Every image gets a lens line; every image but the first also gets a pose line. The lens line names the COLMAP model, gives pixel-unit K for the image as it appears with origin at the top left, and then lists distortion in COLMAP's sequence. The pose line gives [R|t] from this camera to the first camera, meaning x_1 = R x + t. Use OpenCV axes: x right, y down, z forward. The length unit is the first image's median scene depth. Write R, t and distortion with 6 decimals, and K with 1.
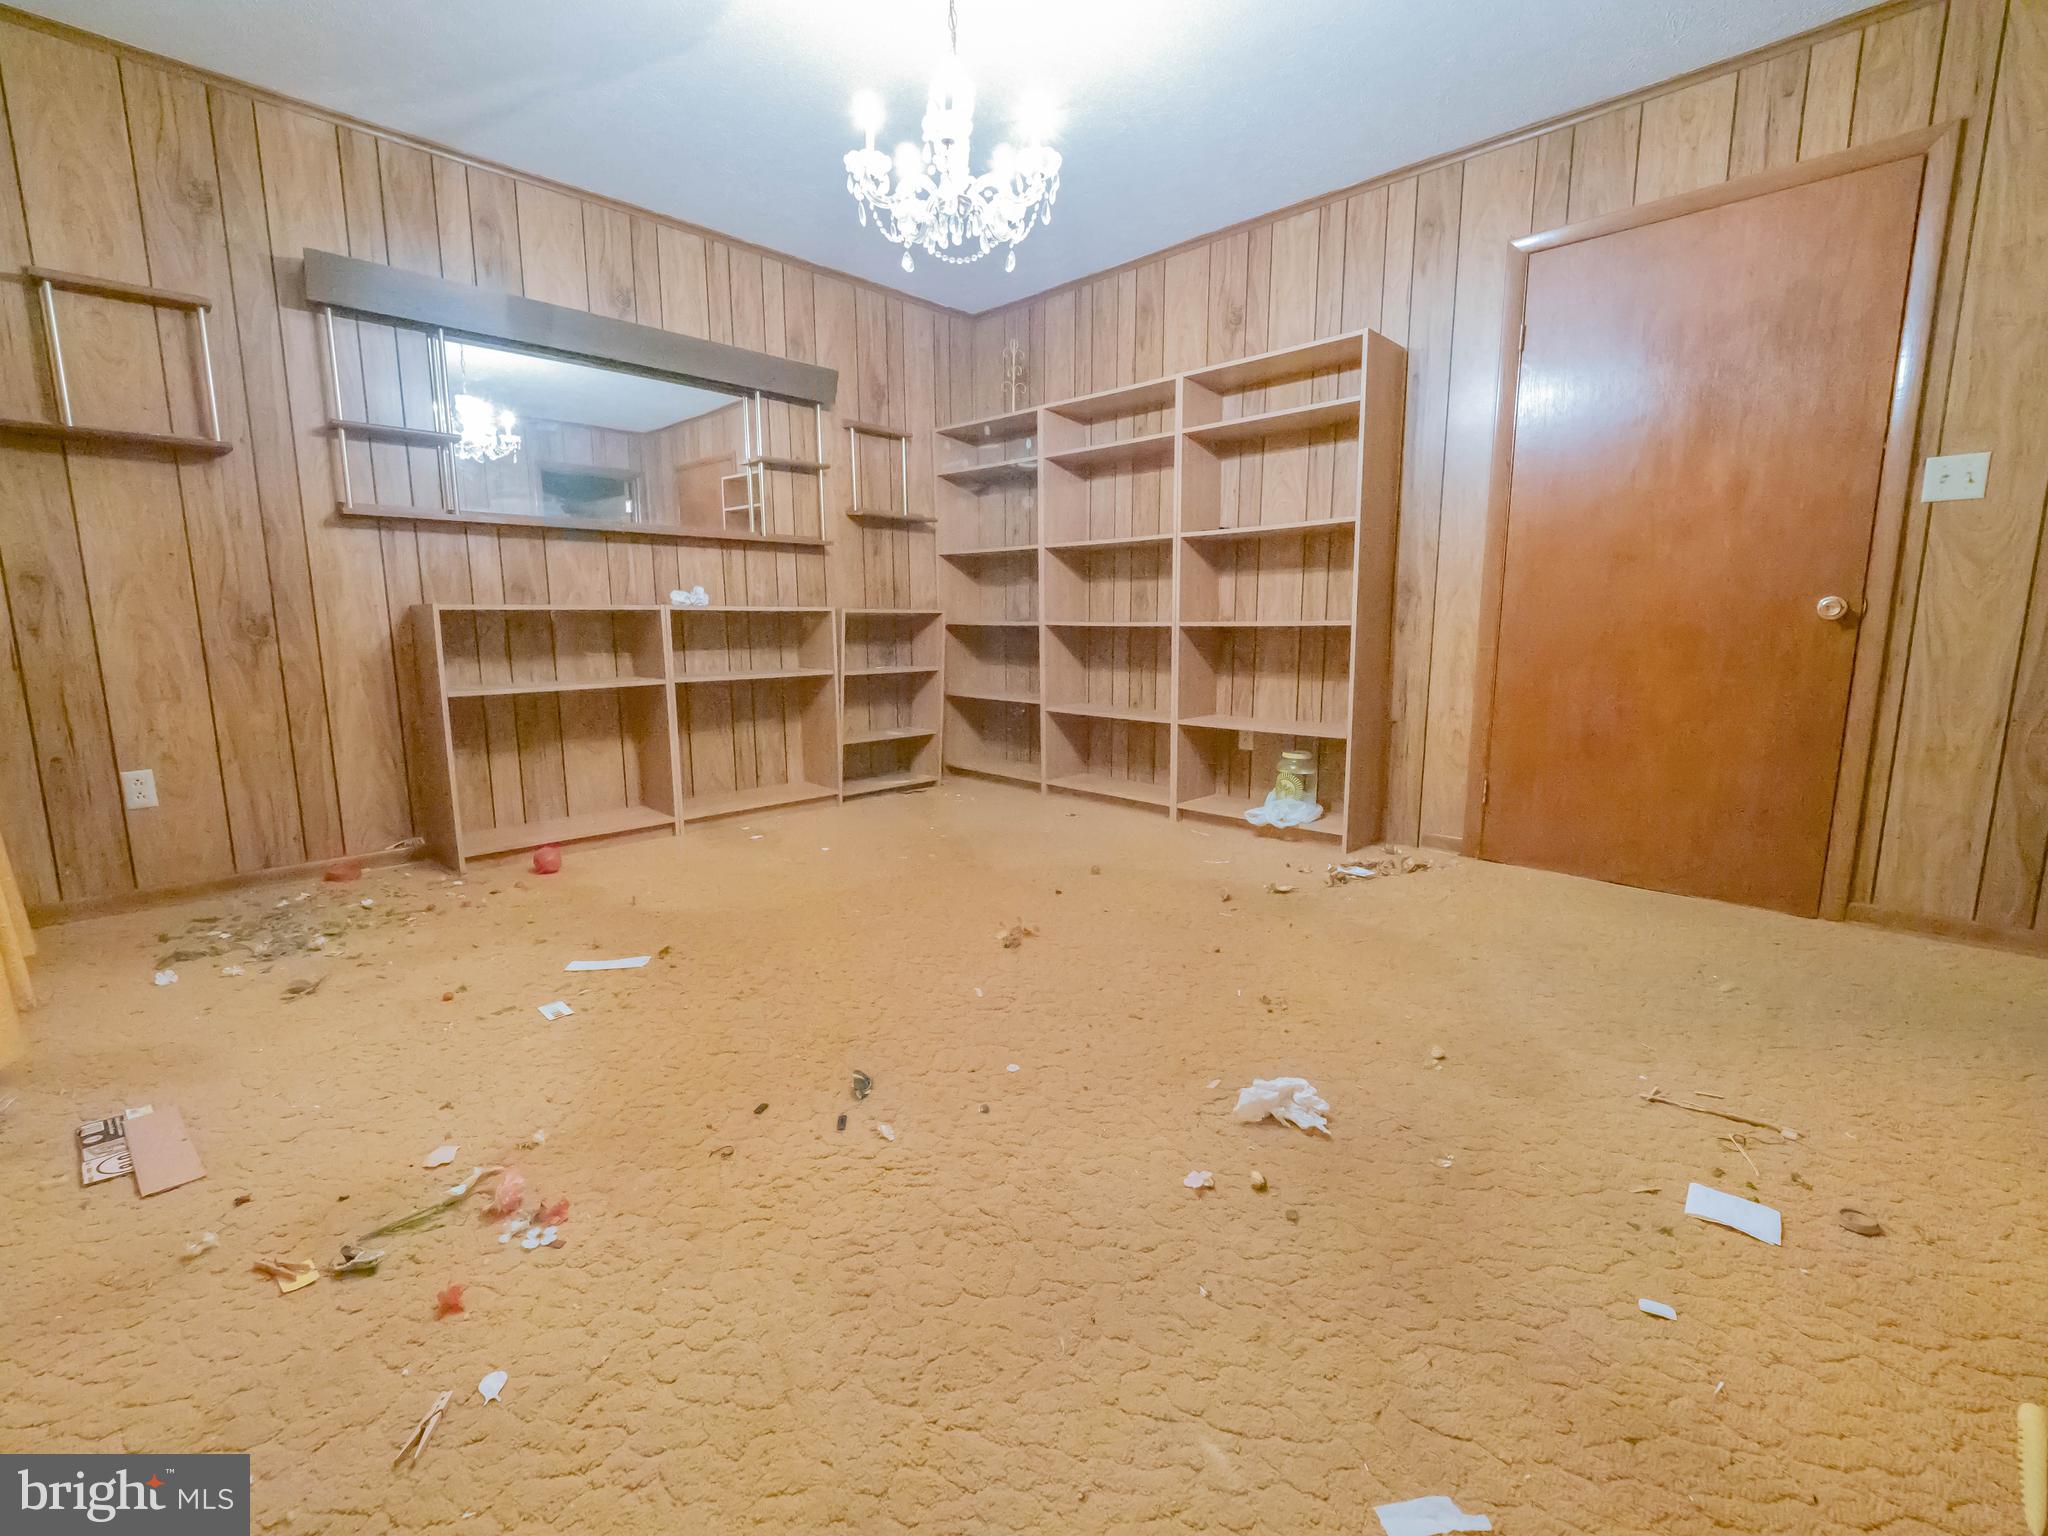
lens RADIAL K [[881.8, 0, 1027.0], [0, 881.8, 742.8], [0, 0, 1]] dist [-0.001118, -0.000544]
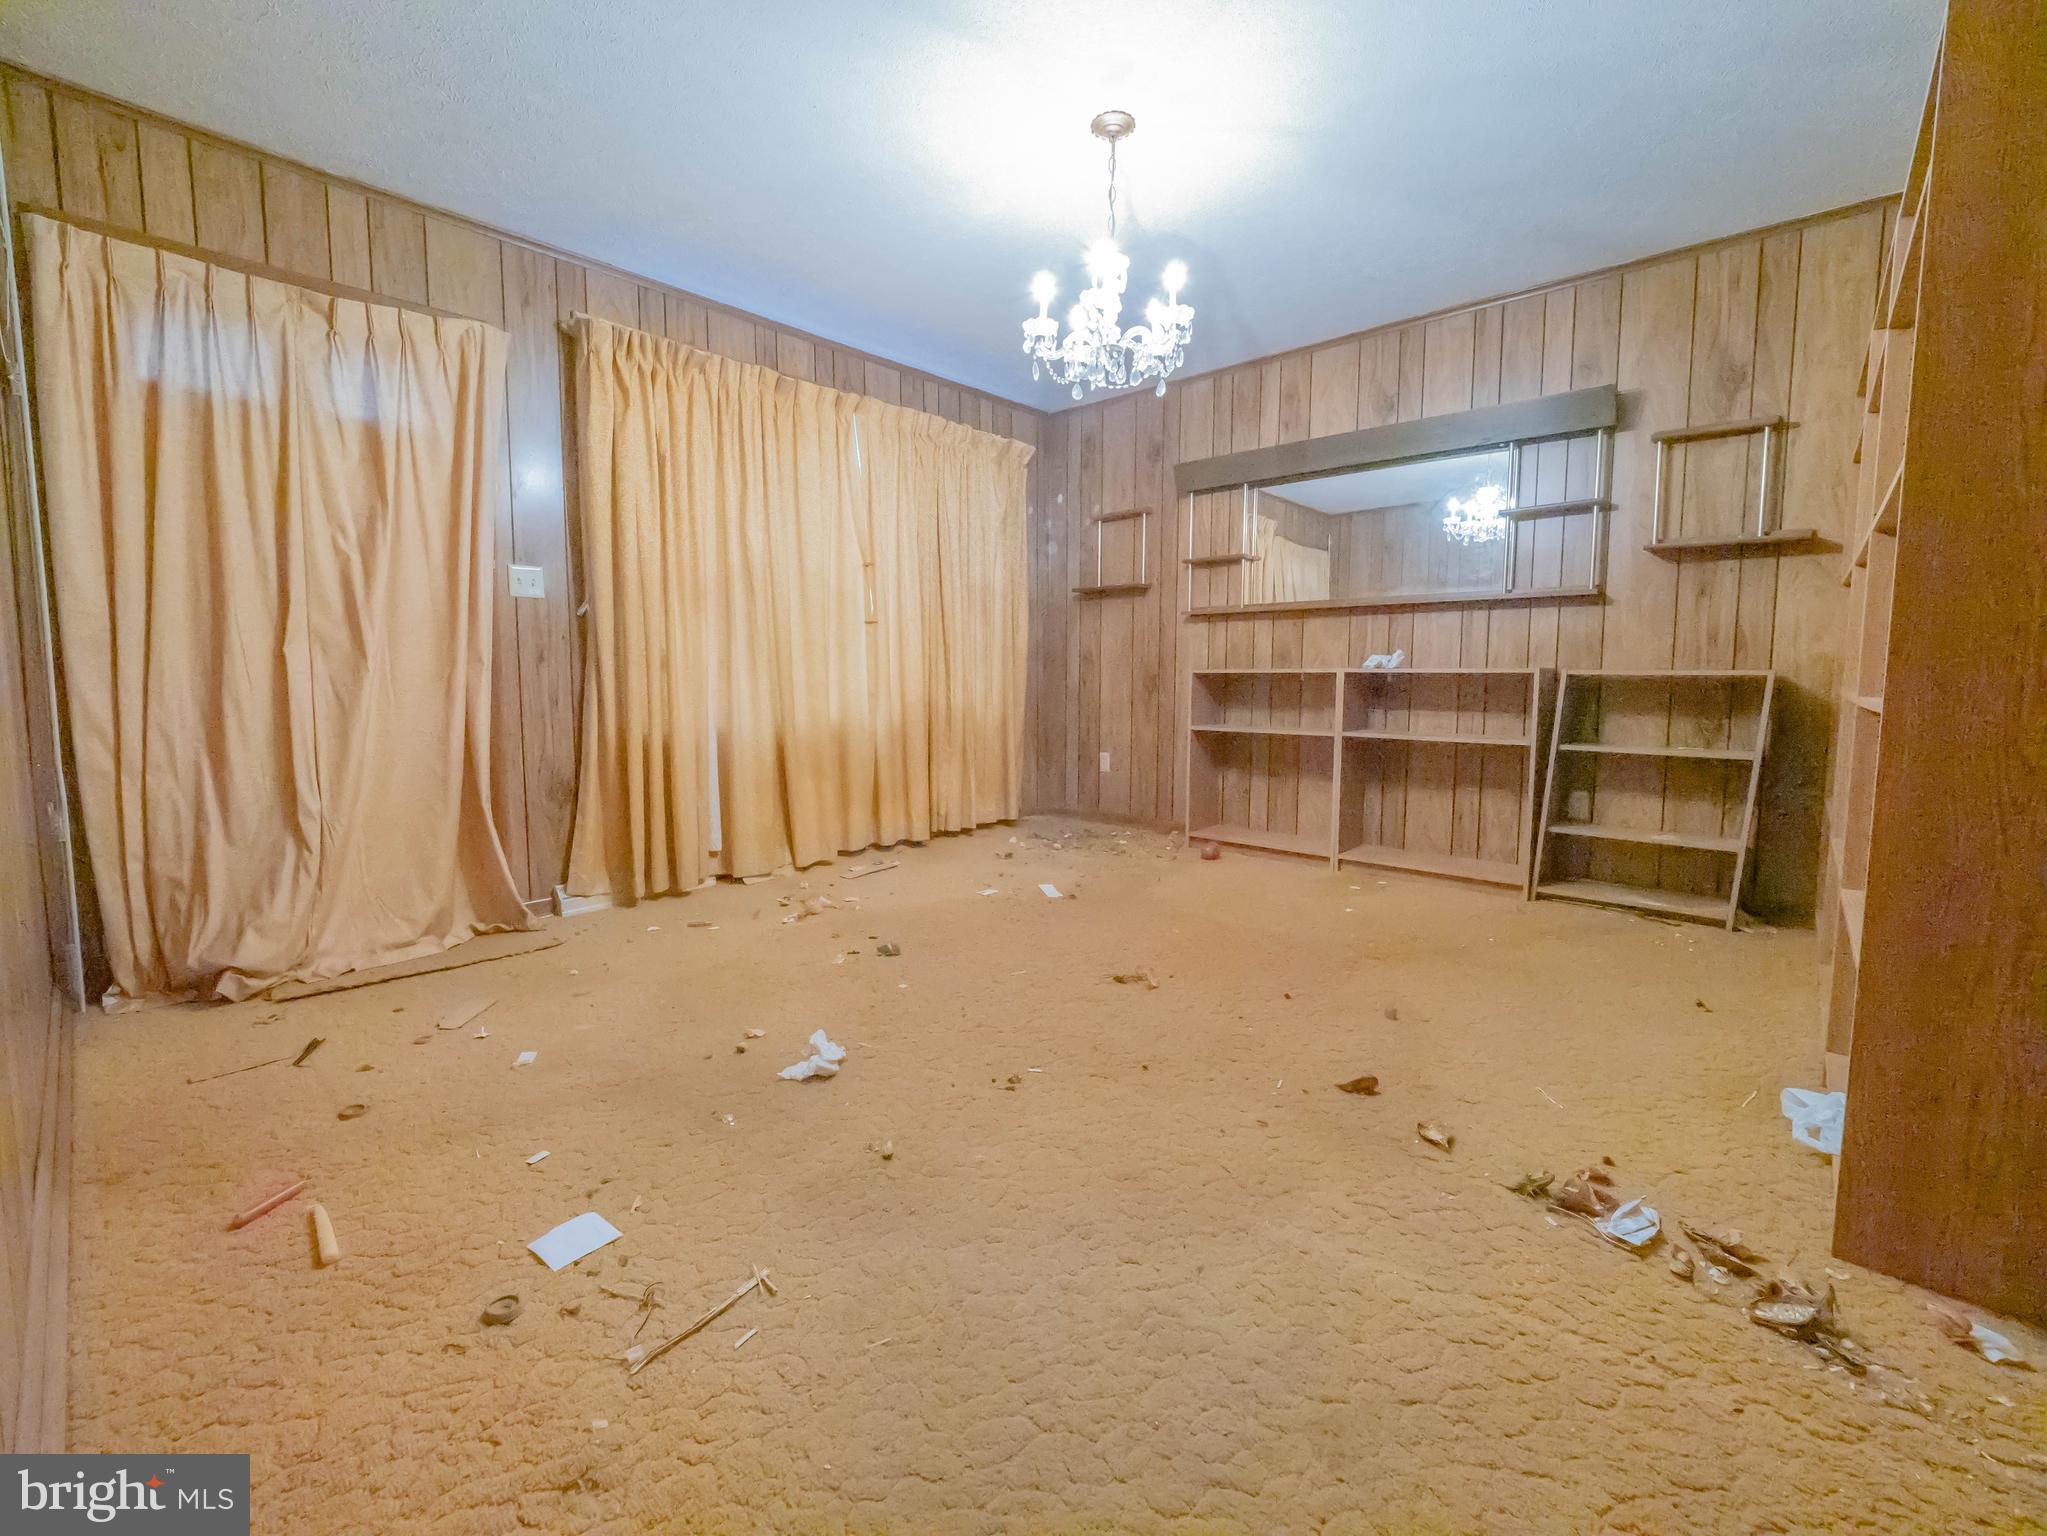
lens RADIAL K [[823.4, 0, 1026.5], [0, 823.4, 752.3], [0, 0, 1]] dist [-0.000055, -0.000078]
pose [[0.052205, 0.081025, -0.995344, 0.655966], [-0.158050, 0.984812, 0.071878, -0.059840], [0.986050, 0.153561, 0.064218, 0.552795]]
